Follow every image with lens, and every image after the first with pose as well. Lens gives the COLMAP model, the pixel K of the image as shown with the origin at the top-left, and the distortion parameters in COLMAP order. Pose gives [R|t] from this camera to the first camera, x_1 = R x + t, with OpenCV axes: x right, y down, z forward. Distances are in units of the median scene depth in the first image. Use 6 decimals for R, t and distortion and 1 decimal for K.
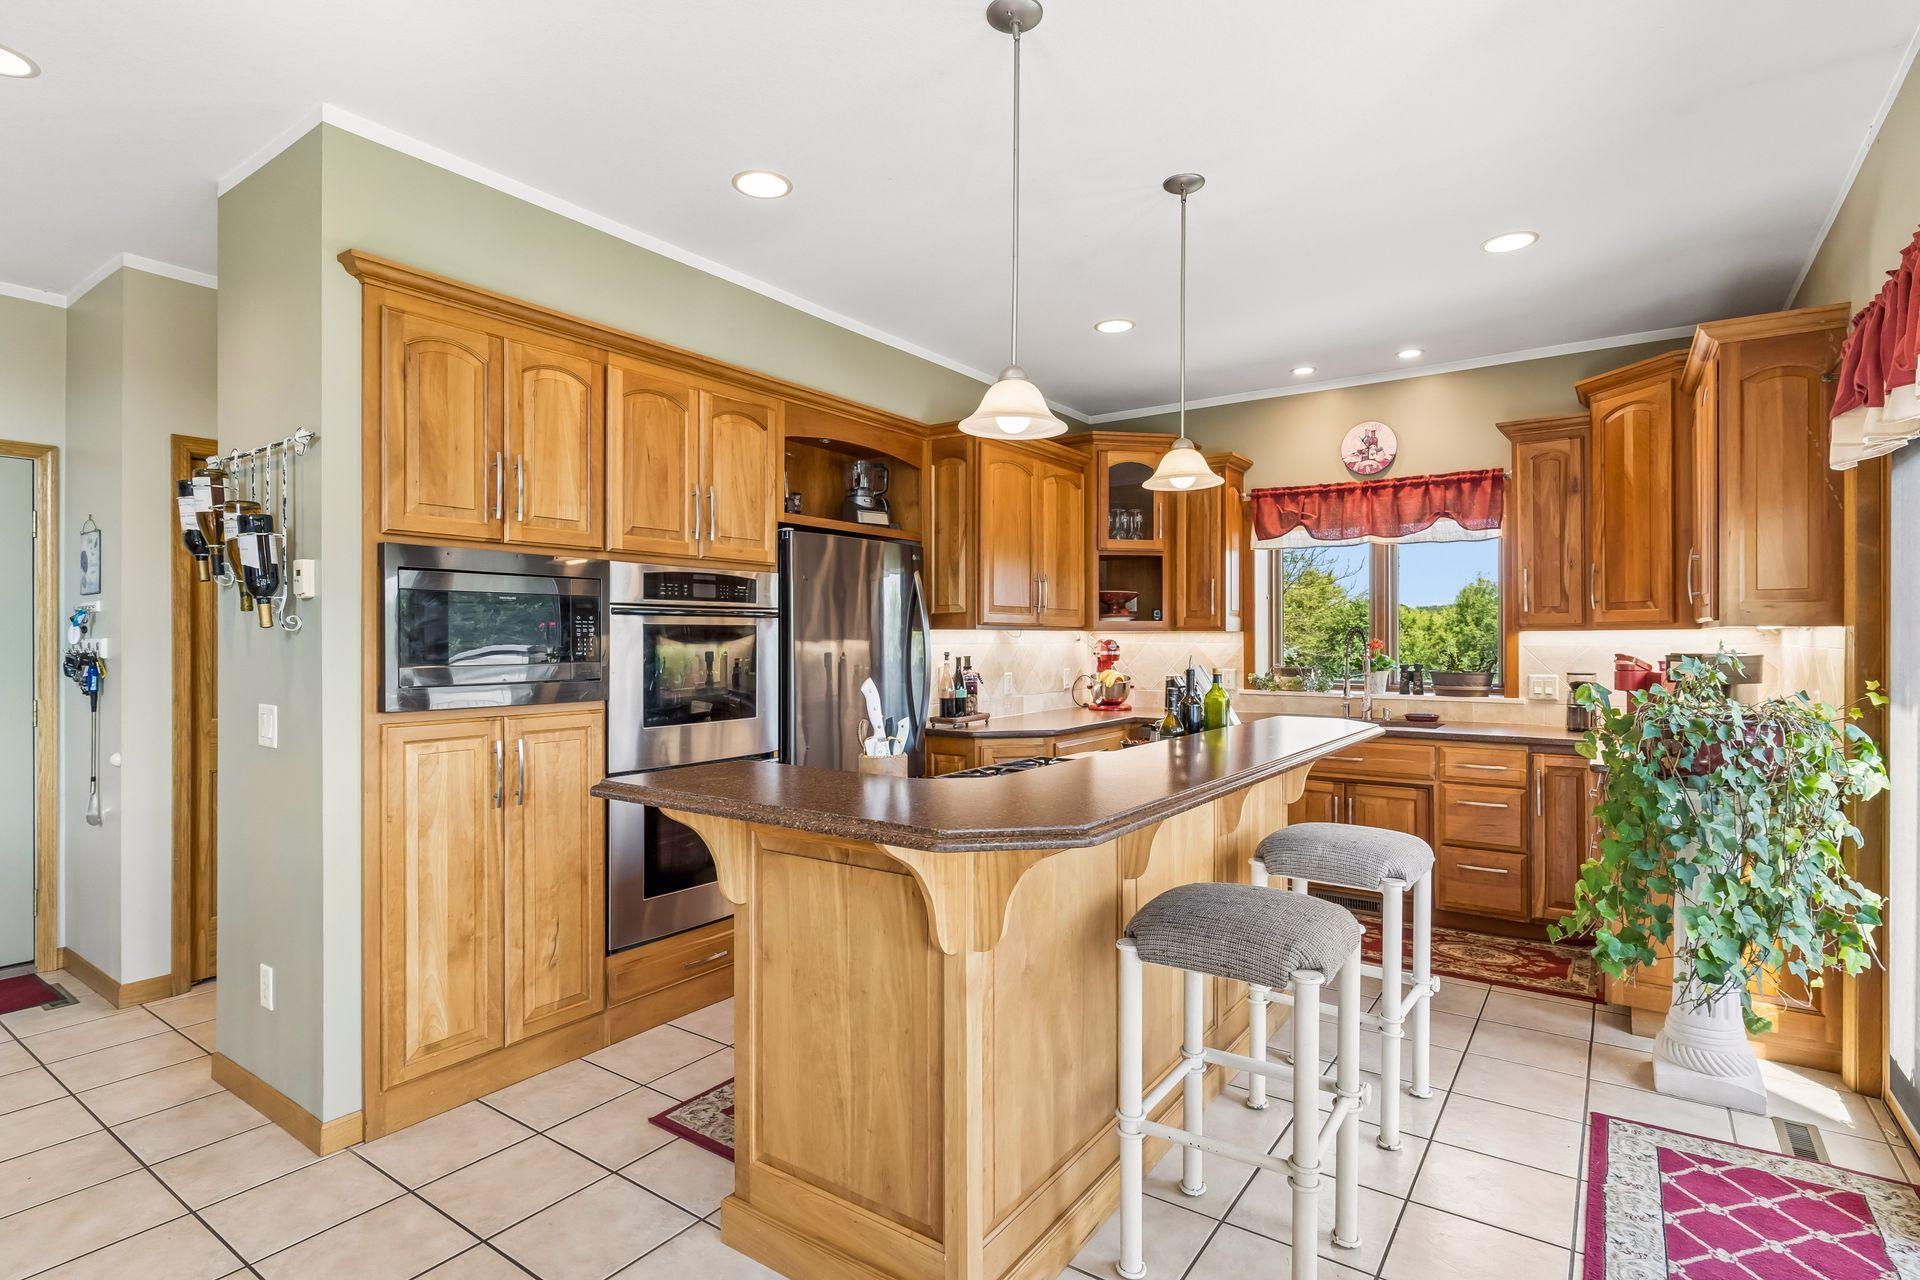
lens RADIAL K [[947.9, 0, 961.9], [0, 947.9, 630.5], [0, 0, 1]] dist [-0.003577, 0.001066]
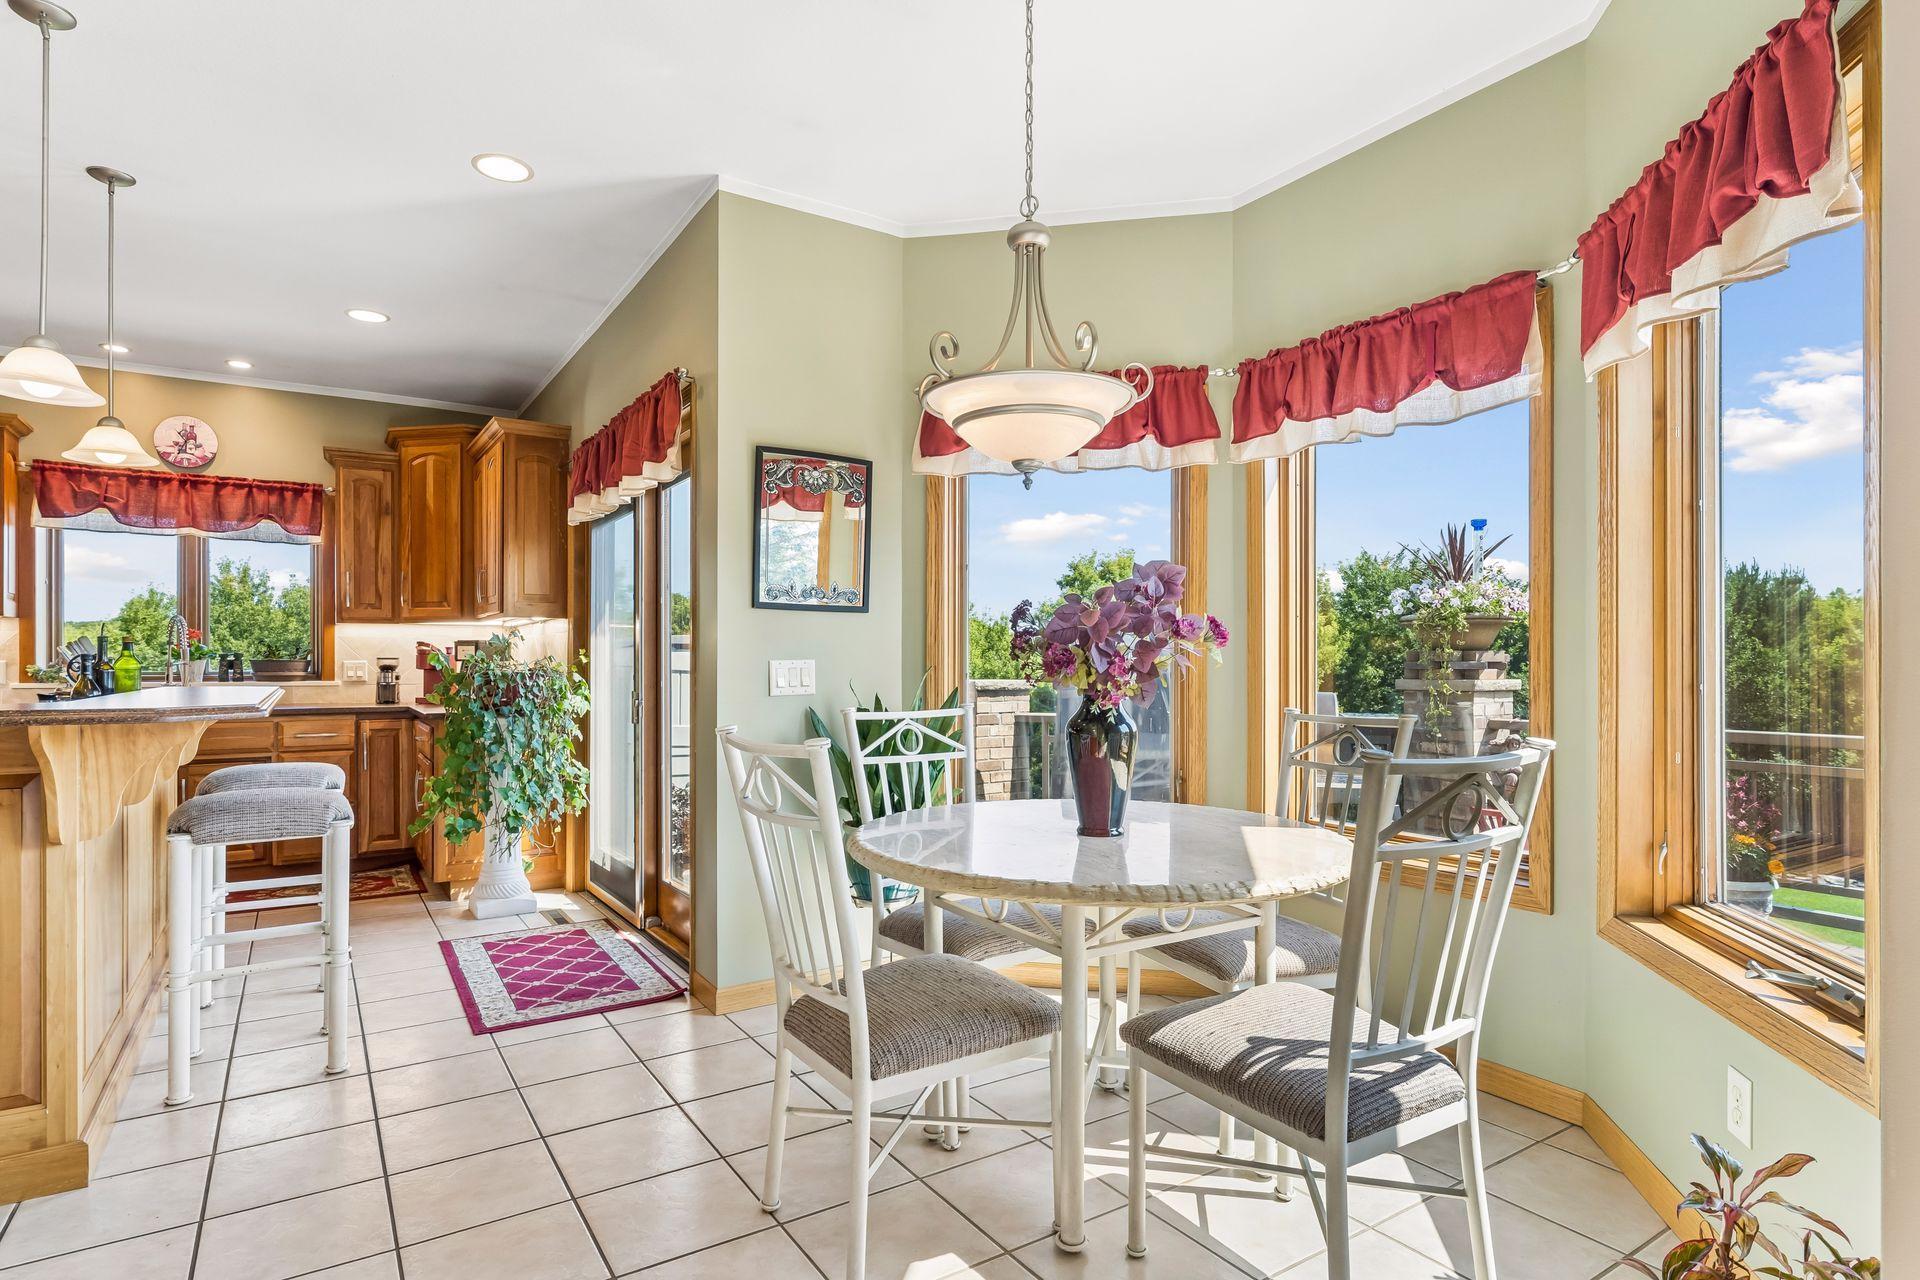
lens RADIAL K [[1003.6, 0, 954.2], [0, 1003.6, 663.7], [0, 0, 1]] dist [-0.004272, 0.000915]
pose [[0.372748, -0.001225, 0.927932, -0.295157], [-0.007046, 0.999967, 0.004151, 0.040475], [-0.927906, -0.008085, 0.372727, -0.192593]]
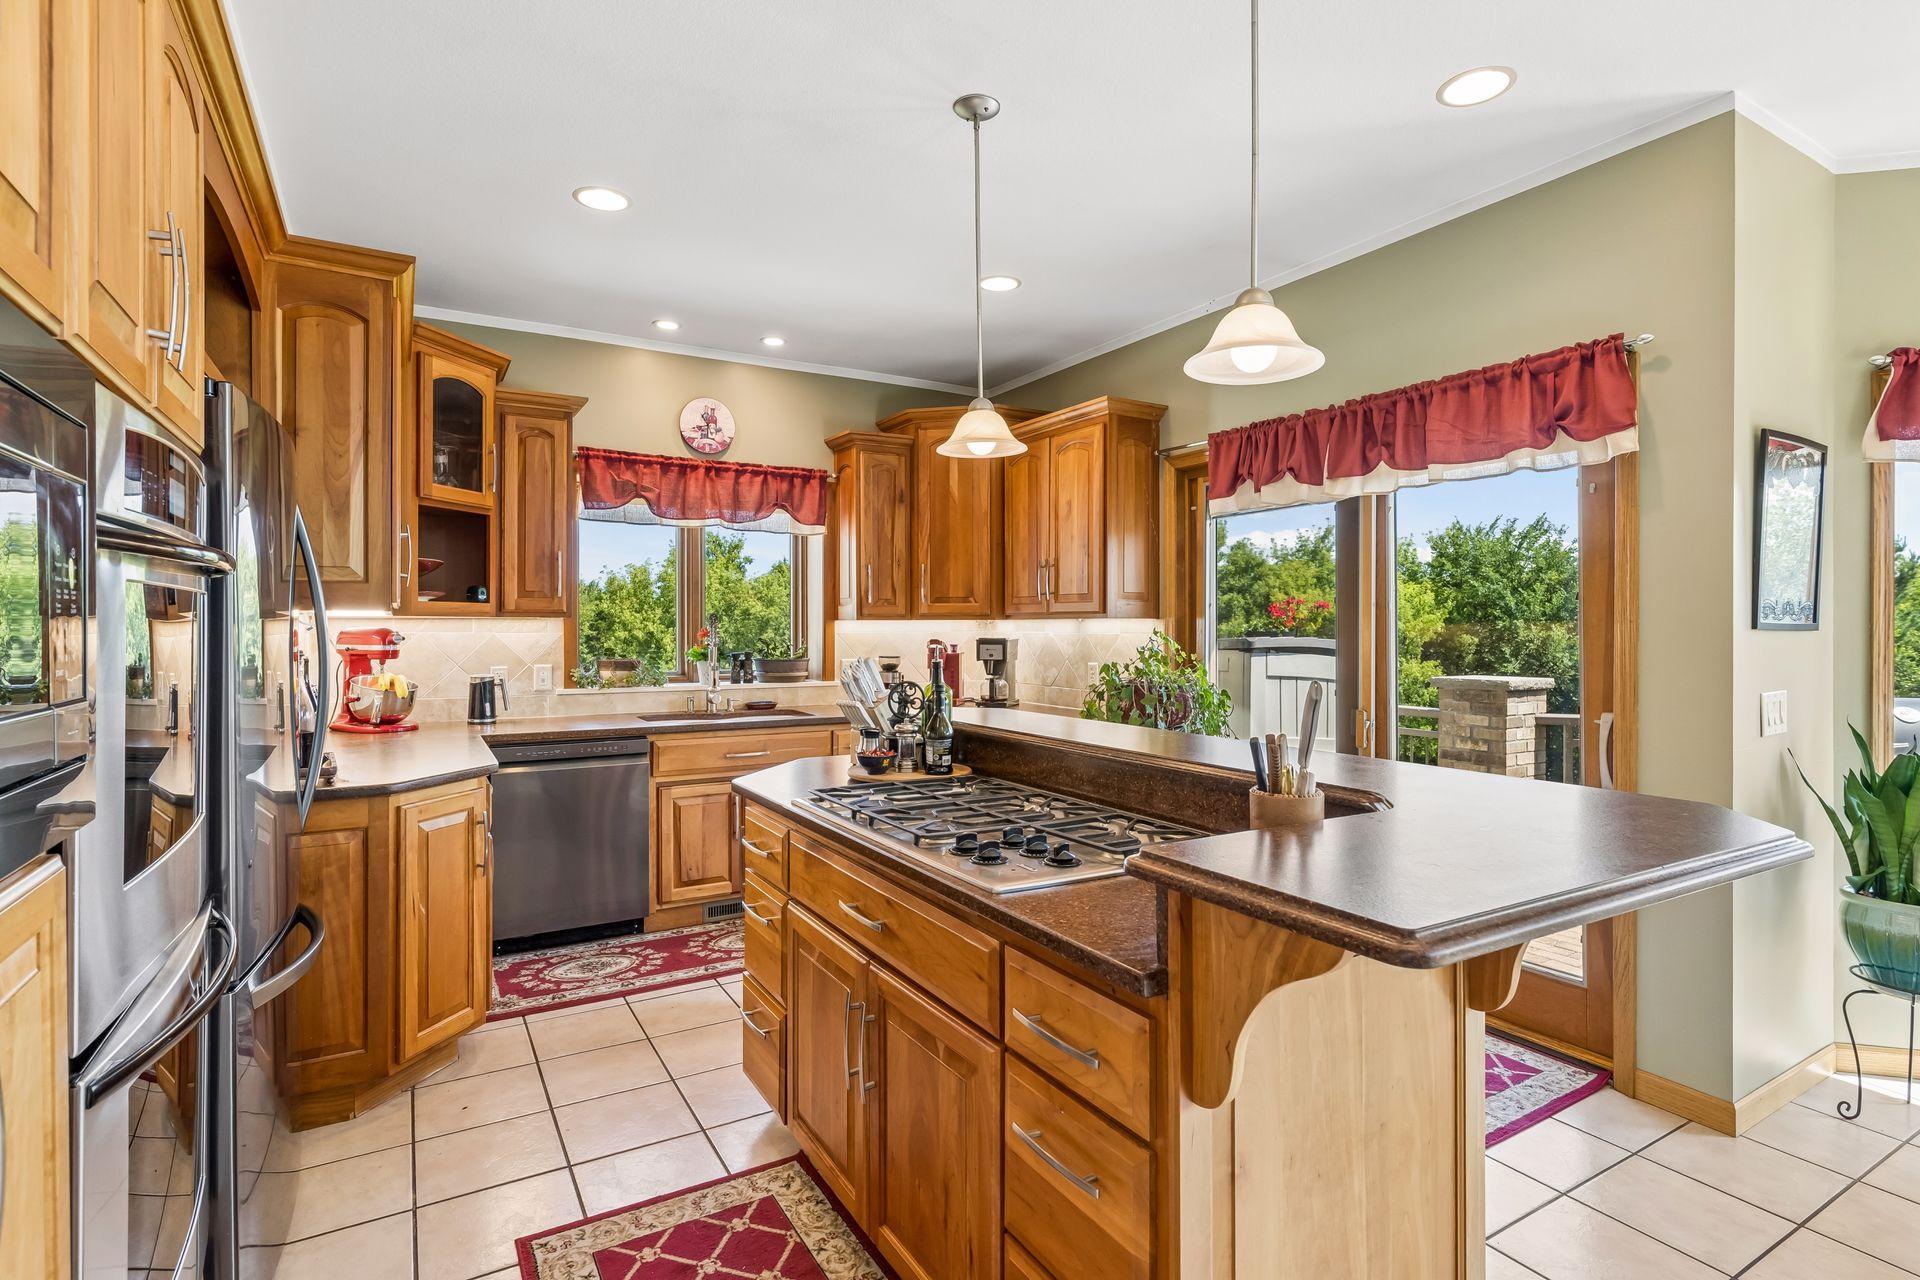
lens RADIAL K [[947.9, 0, 961.9], [0, 947.9, 630.5], [0, 0, 1]] dist [-0.003577, 0.001066]
pose [[0.408846, -0.004362, 0.912593, -0.372096], [-0.007409, 0.999940, 0.008098, 0.002876], [-0.912573, -0.010072, 0.408789, 0.424346]]
